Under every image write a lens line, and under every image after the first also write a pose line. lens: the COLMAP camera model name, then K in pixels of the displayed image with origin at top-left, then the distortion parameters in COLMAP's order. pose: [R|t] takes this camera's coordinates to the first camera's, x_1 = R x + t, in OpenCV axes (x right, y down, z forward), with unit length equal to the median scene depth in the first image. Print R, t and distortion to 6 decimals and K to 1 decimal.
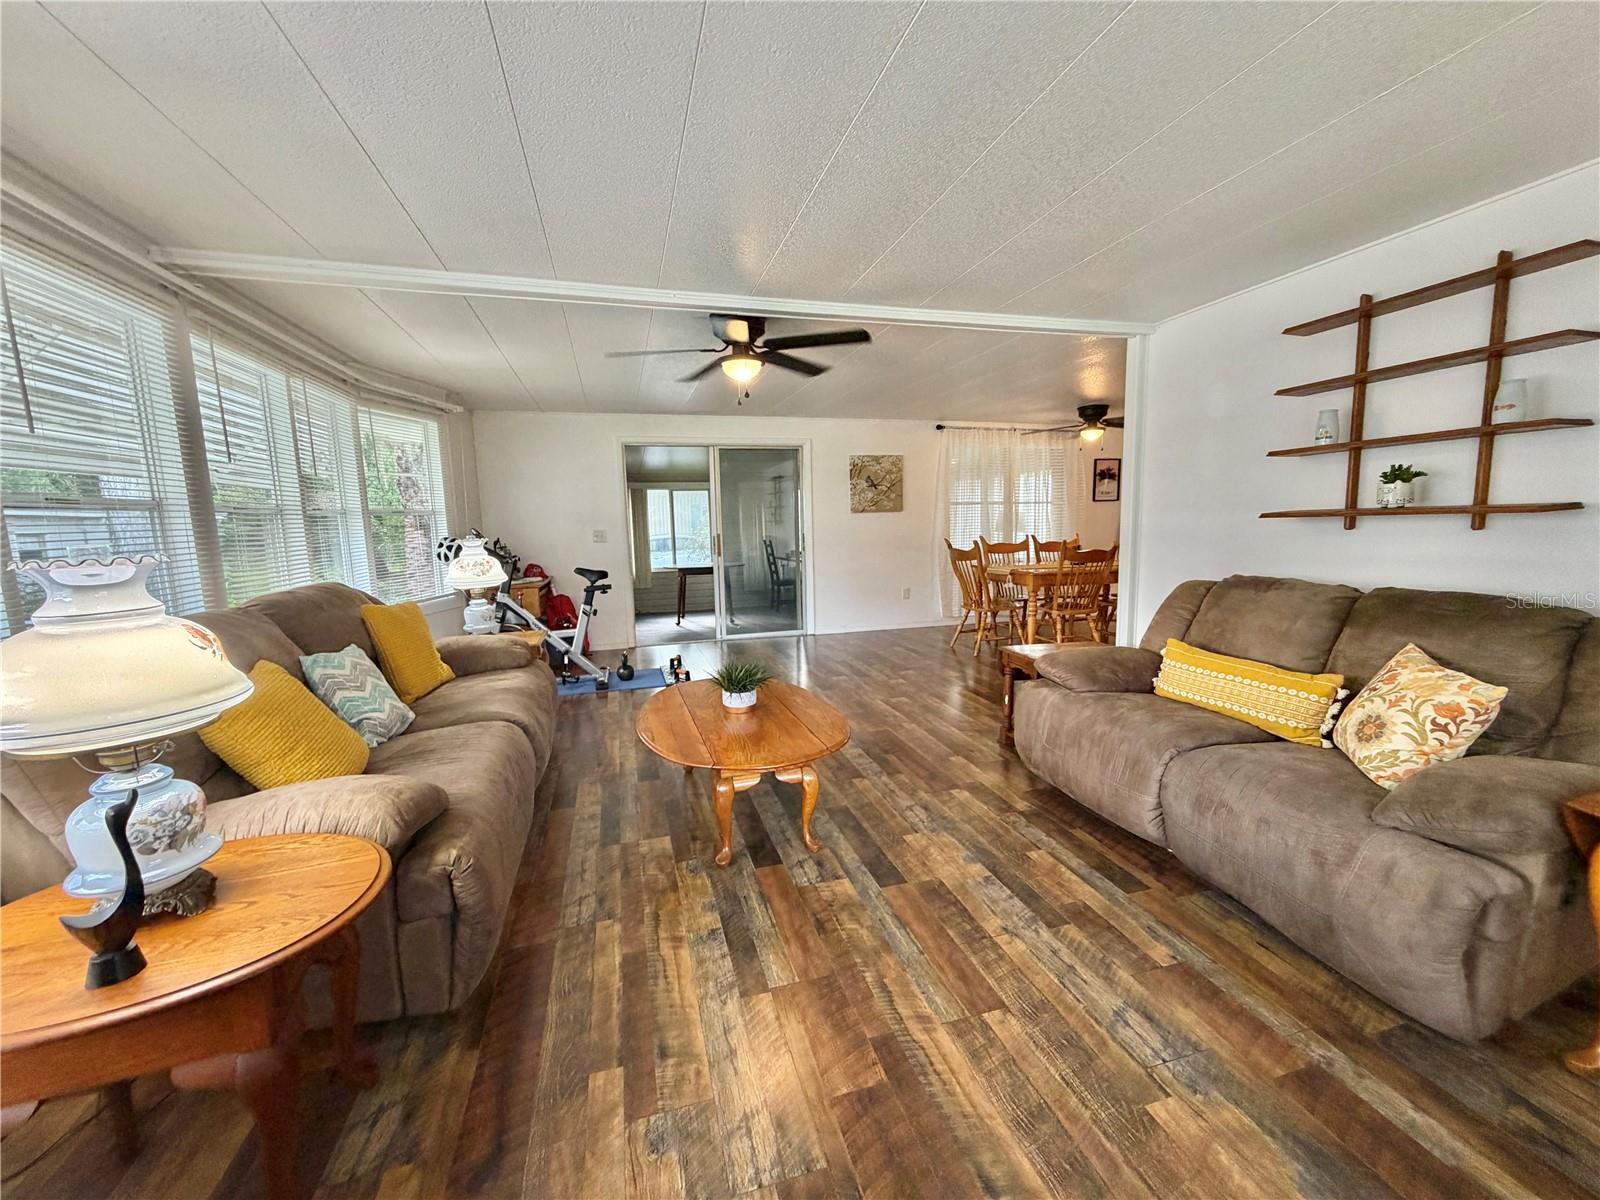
lens RADIAL K [[639.1, 0, 797.5], [0, 639.1, 602.0], [0, 0, 1]] dist [-0.000059, -0.000139]
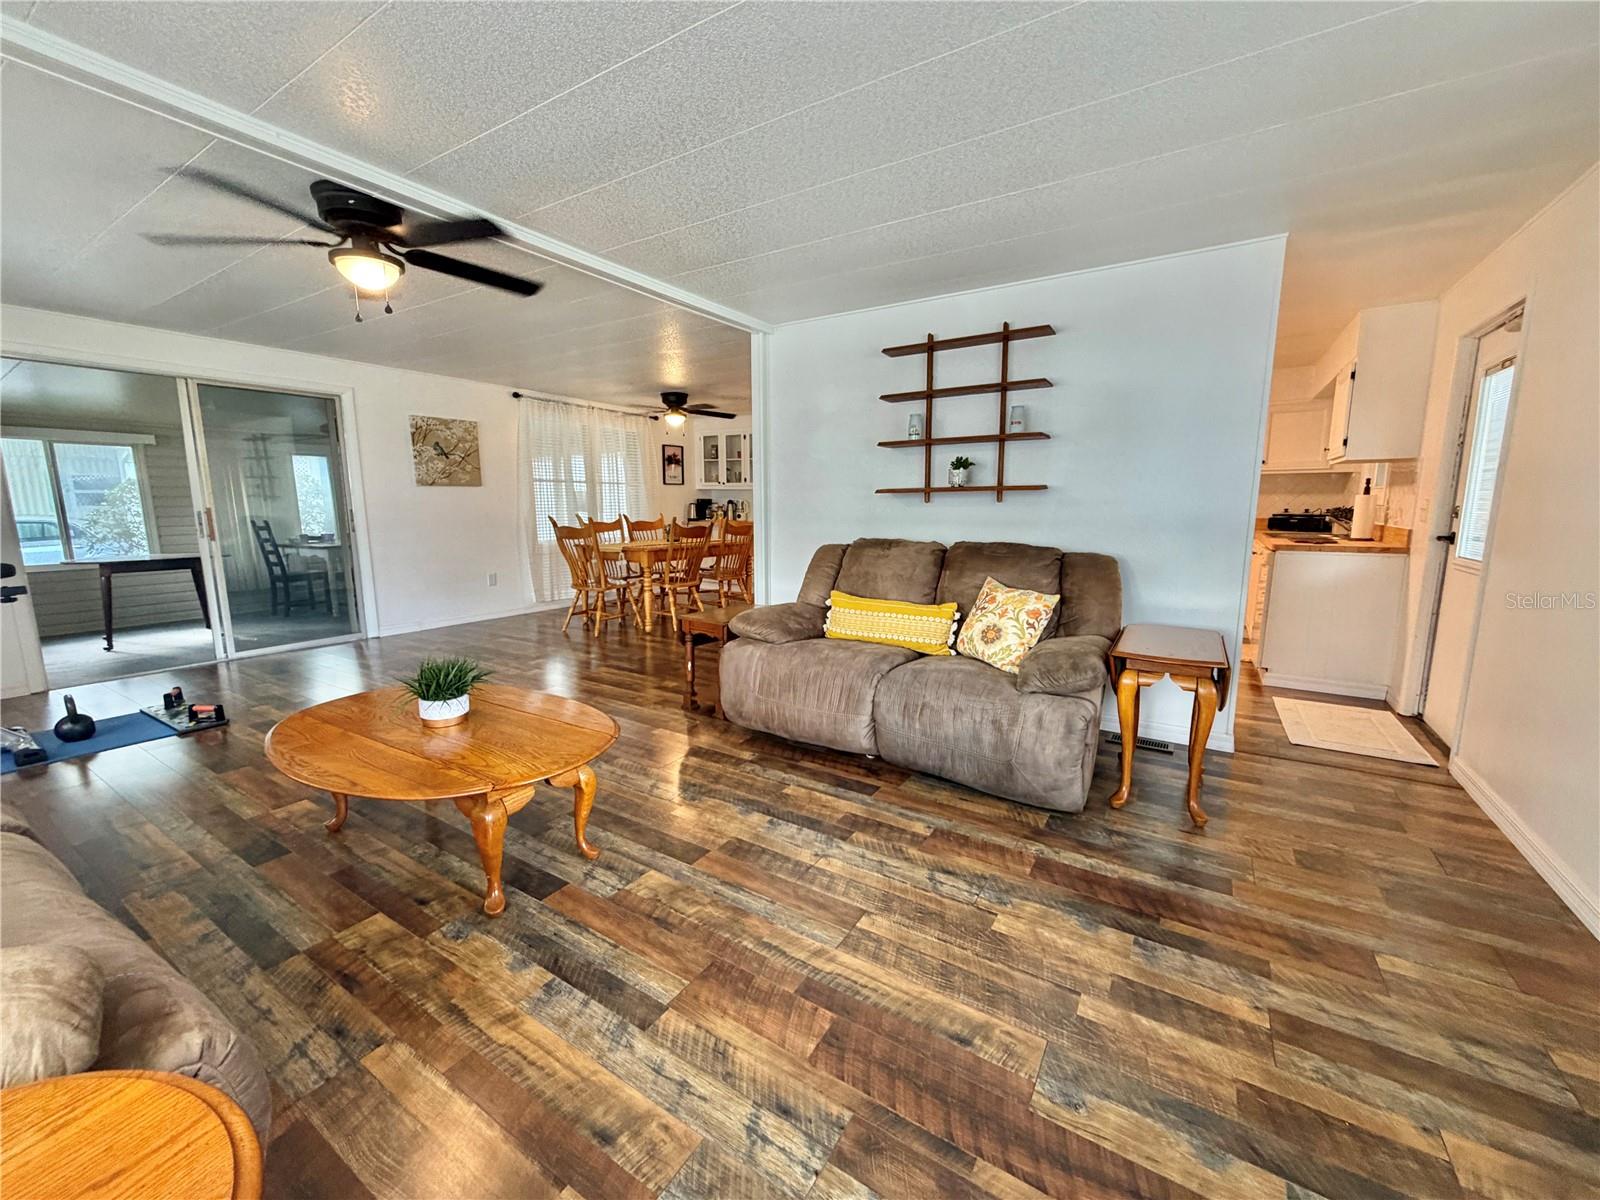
lens RADIAL K [[639.1, 0, 799.5], [0, 639.1, 602.2], [0, 0, 1]] dist [-0.000059, -0.000139]
pose [[0.742253, -0.082492, 0.665023, -0.305180], [0.069835, 0.996513, 0.045666, 0.021421], [-0.666471, 0.012547, 0.745425, 0.154109]]
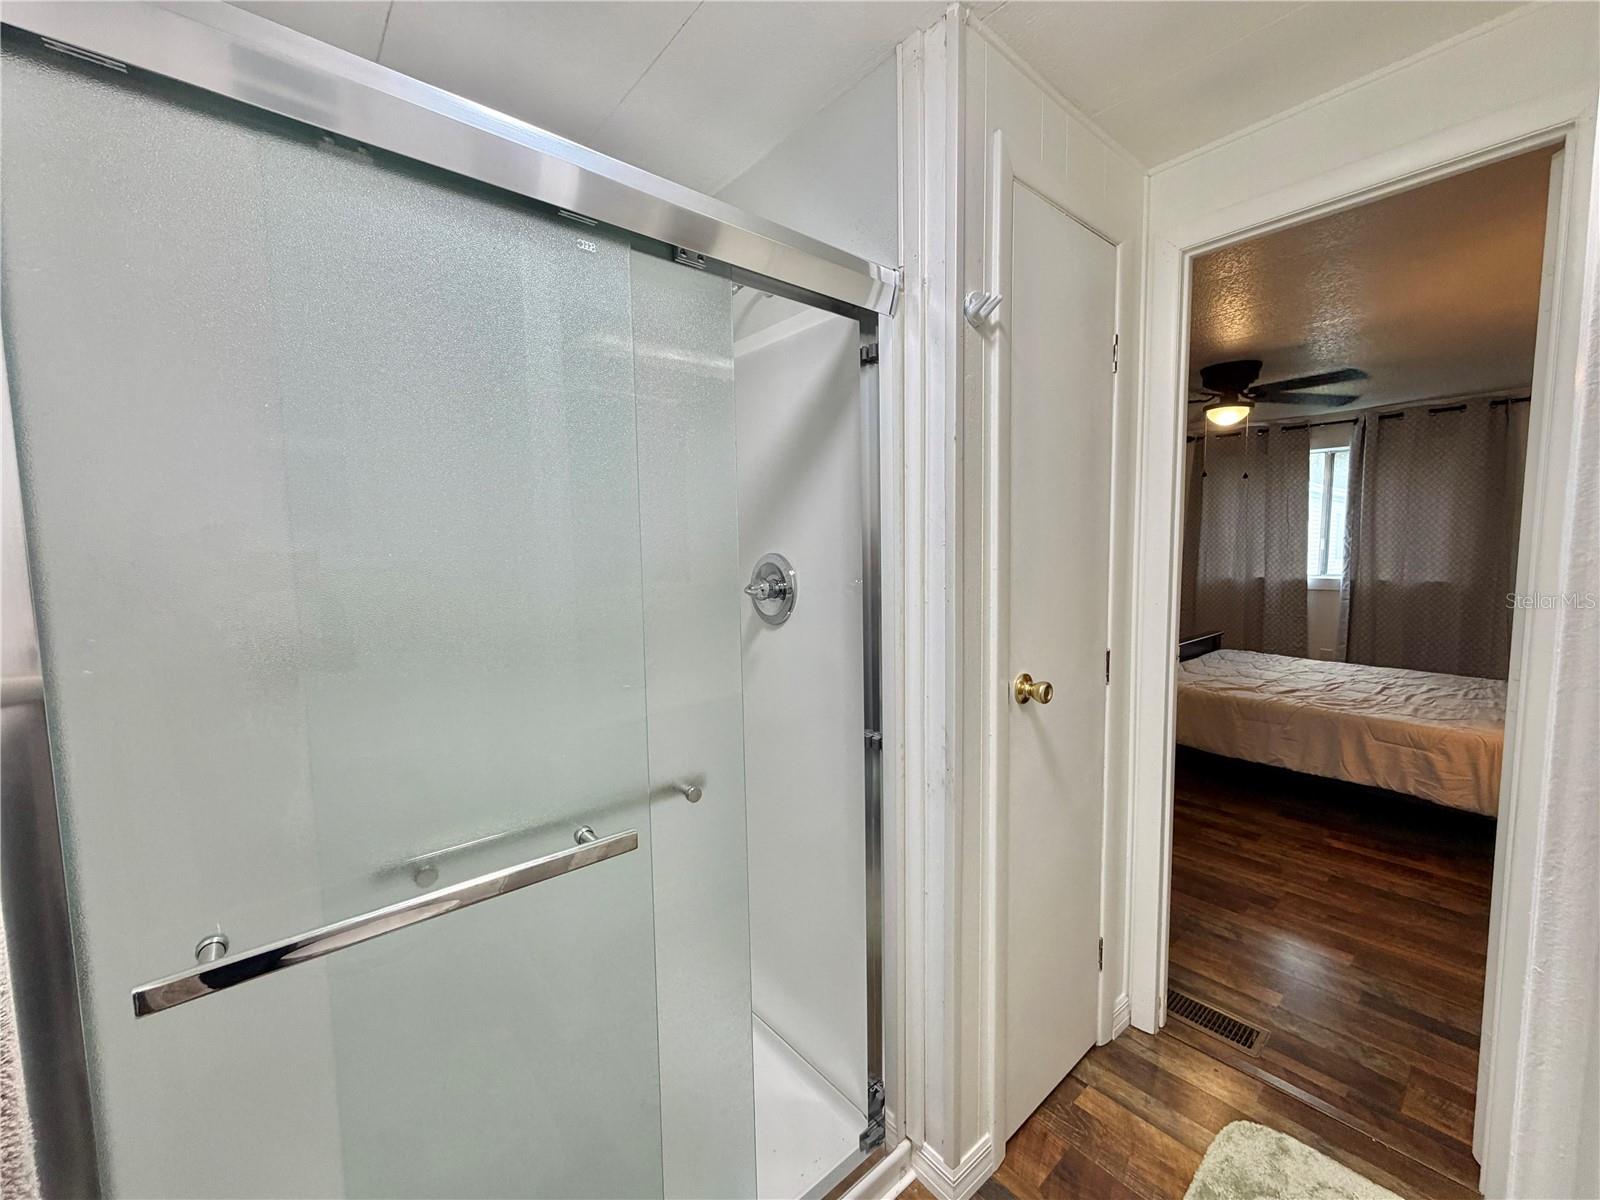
lens RADIAL K [[639.1, 0, 790.0], [0, 639.1, 602.5], [0, 0, 1]] dist [-0.000059, -0.000139]
pose [[-0.912060, 0.067989, -0.404381, 1.104531], [-0.022971, 0.976139, 0.215928, -0.200014], [0.409413, 0.206228, -0.888736, 1.138289]]
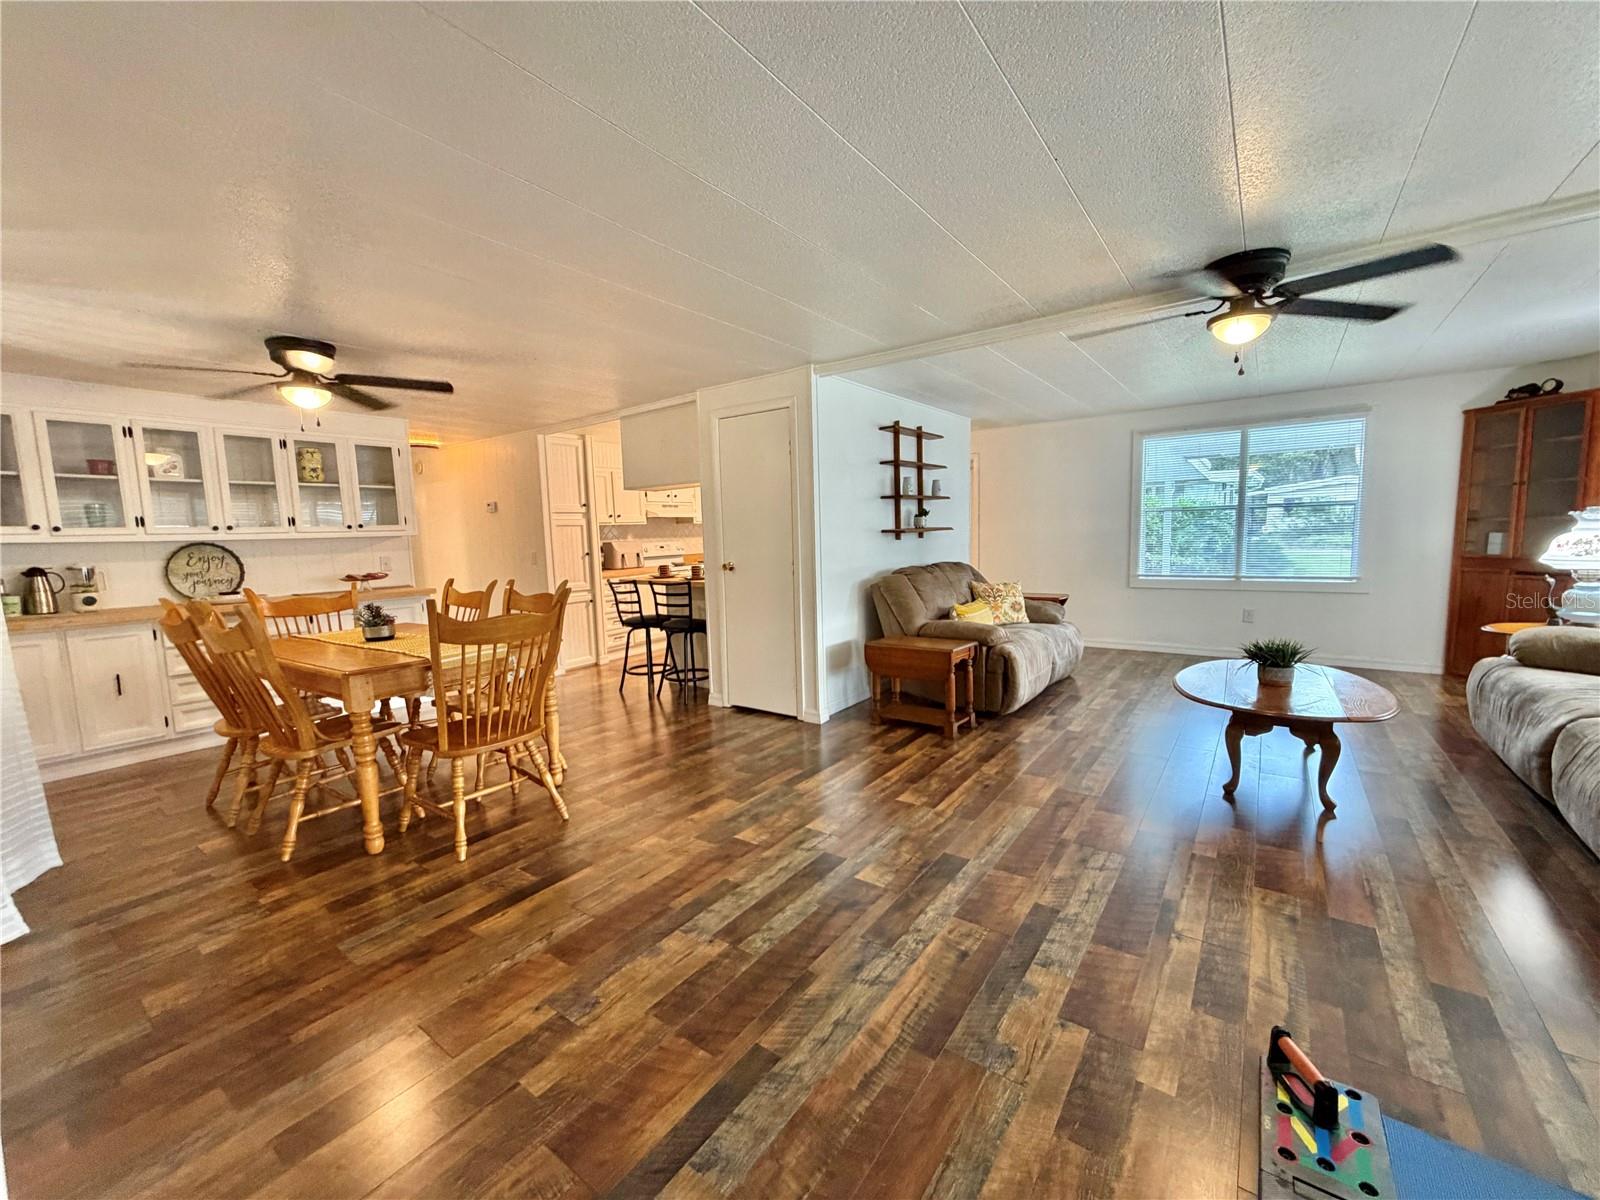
lens RADIAL K [[639.1, 0, 797.0], [0, 639.1, 601.0], [0, 0, 1]] dist [-0.000059, -0.000139]
pose [[-0.612518, -0.044126, 0.789224, -0.505259], [0.146674, 0.974757, 0.168333, -0.318690], [-0.776730, 0.218866, -0.590583, 2.539054]]
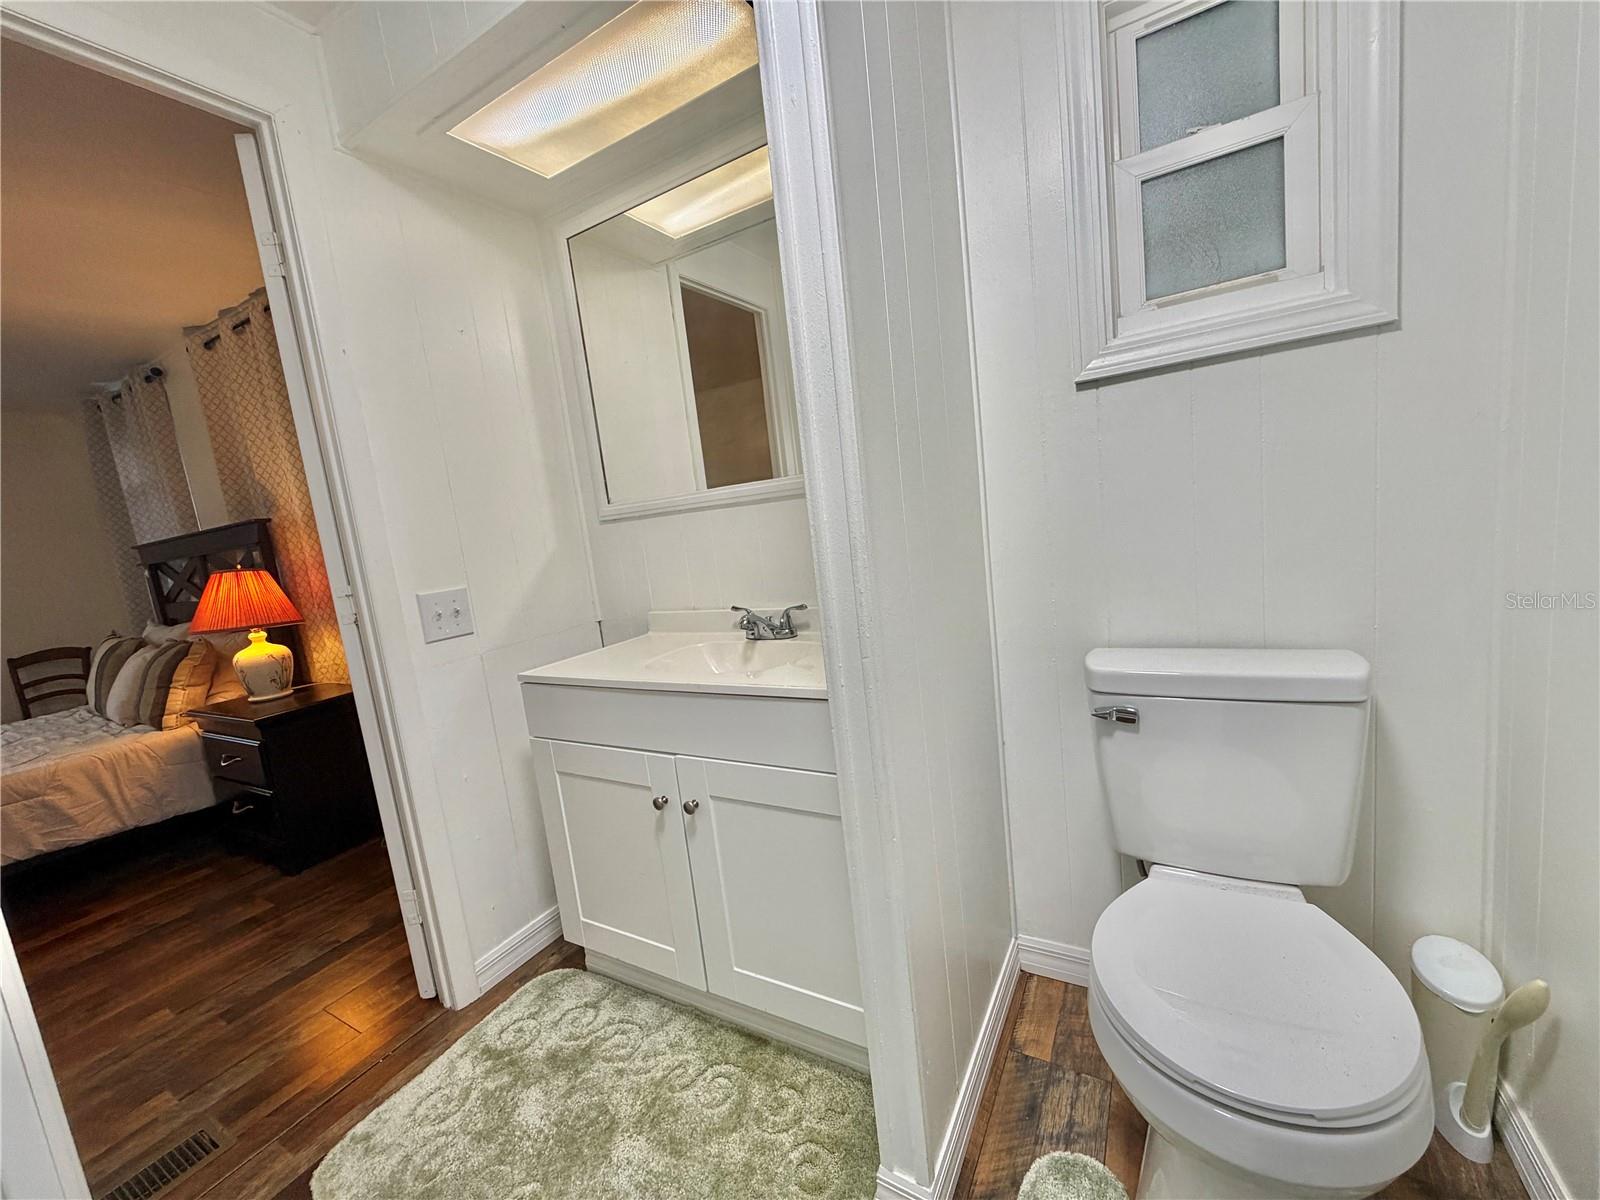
lens RADIAL K [[639.1, 0, 799.4], [0, 639.1, 602.1], [0, 0, 1]] dist [-0.000059, -0.000139]
pose [[0.698108, 0.038120, -0.714977, 1.103328], [0.007726, 0.998122, 0.060760, -0.074130], [0.715951, -0.047941, 0.696503, 0.831385]]
